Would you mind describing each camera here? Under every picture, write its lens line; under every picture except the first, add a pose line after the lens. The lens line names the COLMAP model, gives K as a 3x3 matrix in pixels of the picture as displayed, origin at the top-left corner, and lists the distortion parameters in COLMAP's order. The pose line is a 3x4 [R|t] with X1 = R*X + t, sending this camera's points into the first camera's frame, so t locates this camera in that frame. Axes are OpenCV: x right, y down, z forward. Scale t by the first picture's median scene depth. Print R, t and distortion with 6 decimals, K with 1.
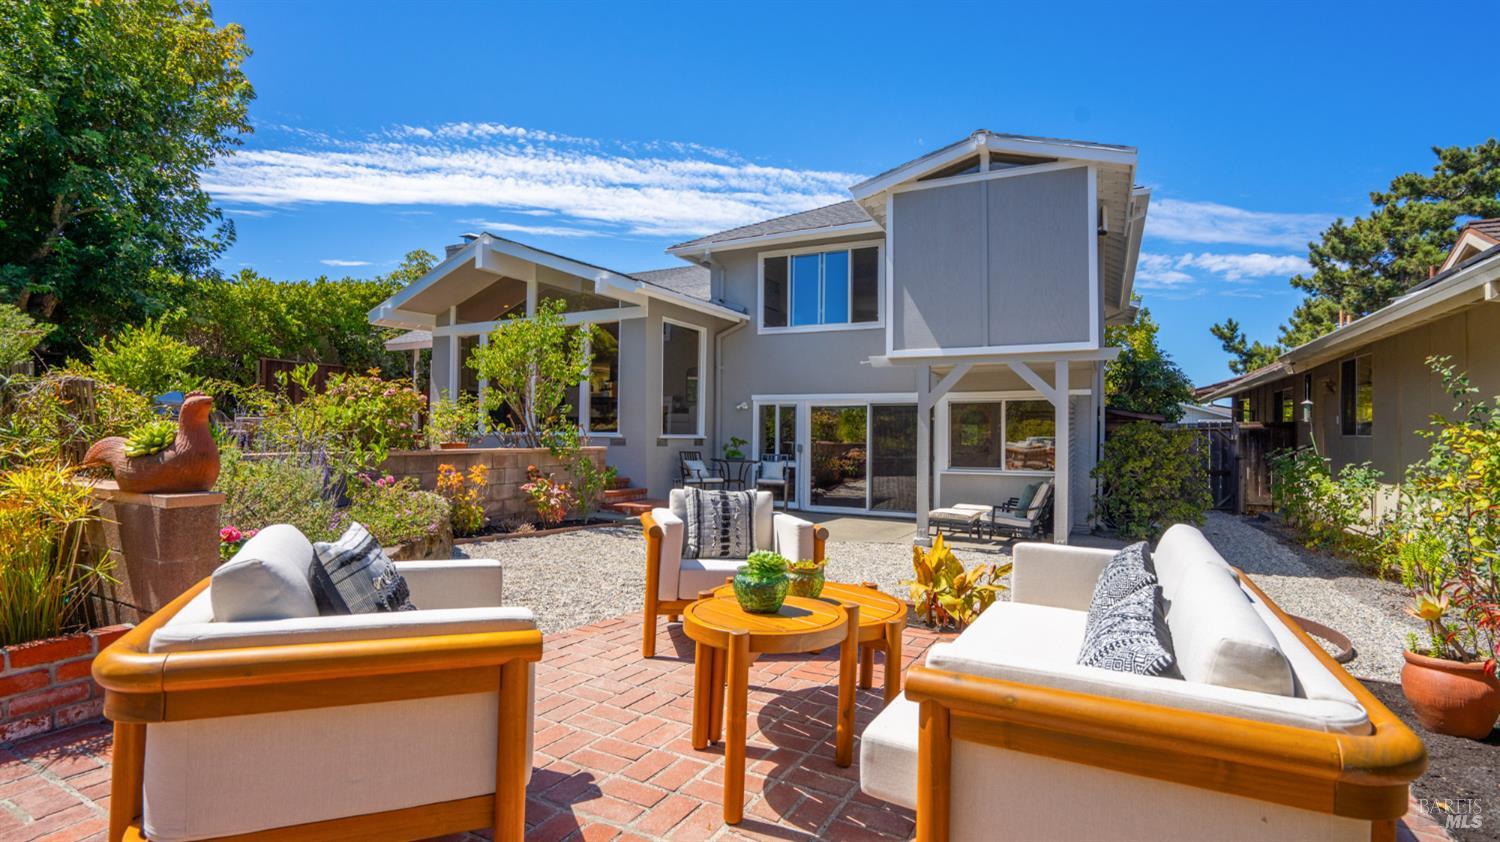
lens RADIAL K [[686.8, 0, 747.0], [0, 686.8, 419.2], [0, 0, 1]] dist [-0.007123, 0.002702]
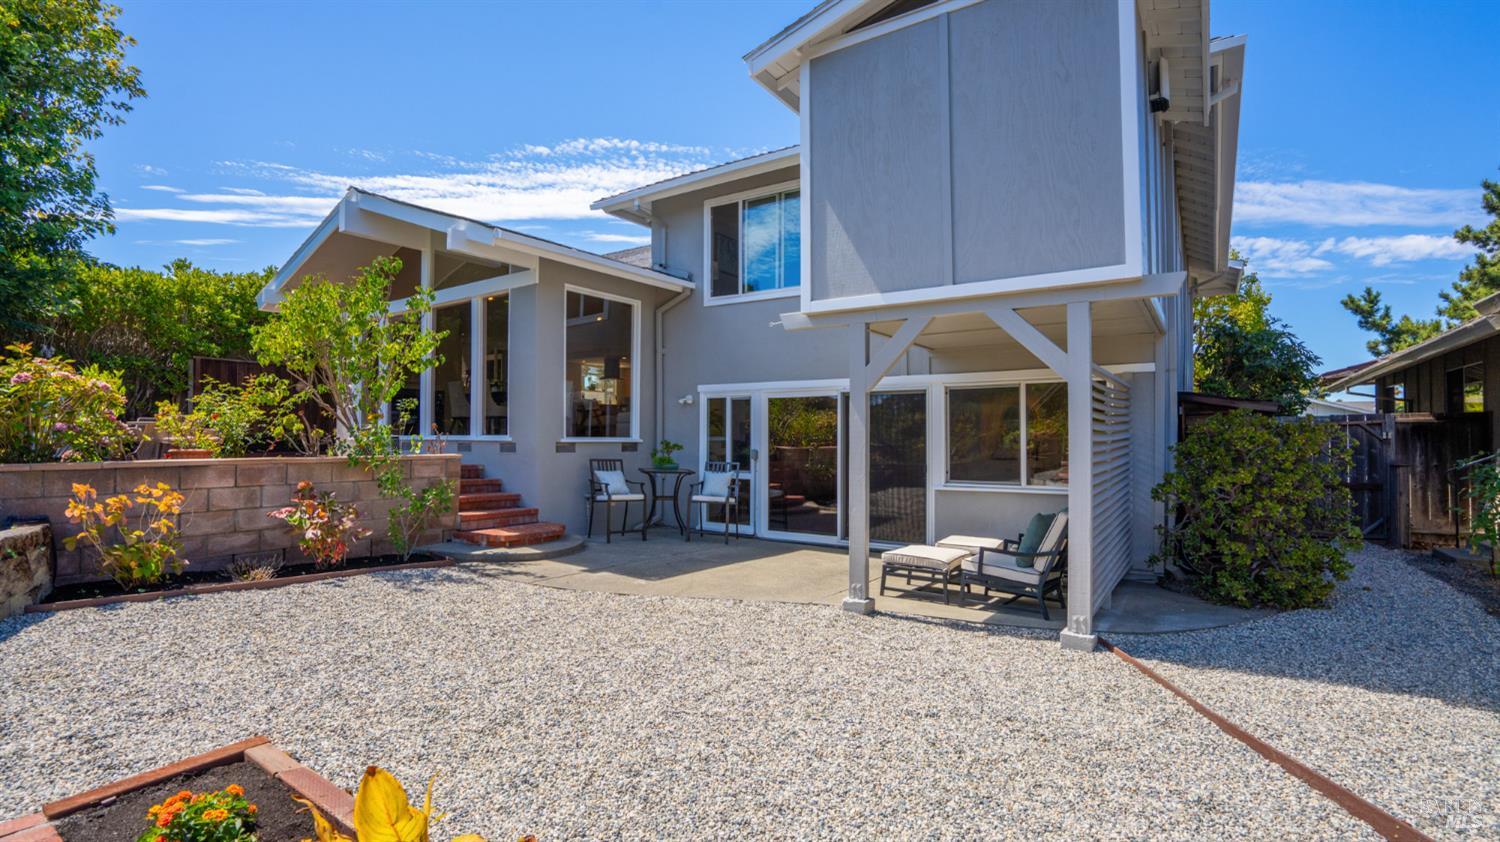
lens RADIAL K [[686.8, 0, 743.1], [0, 686.8, 421.5], [0, 0, 1]] dist [-0.007123, 0.002702]
pose [[0.992720, -0.010238, -0.120005, 0.161916], [0.009985, 0.999946, -0.002706, 0.008585], [0.120026, 0.001488, 0.992770, 0.258516]]
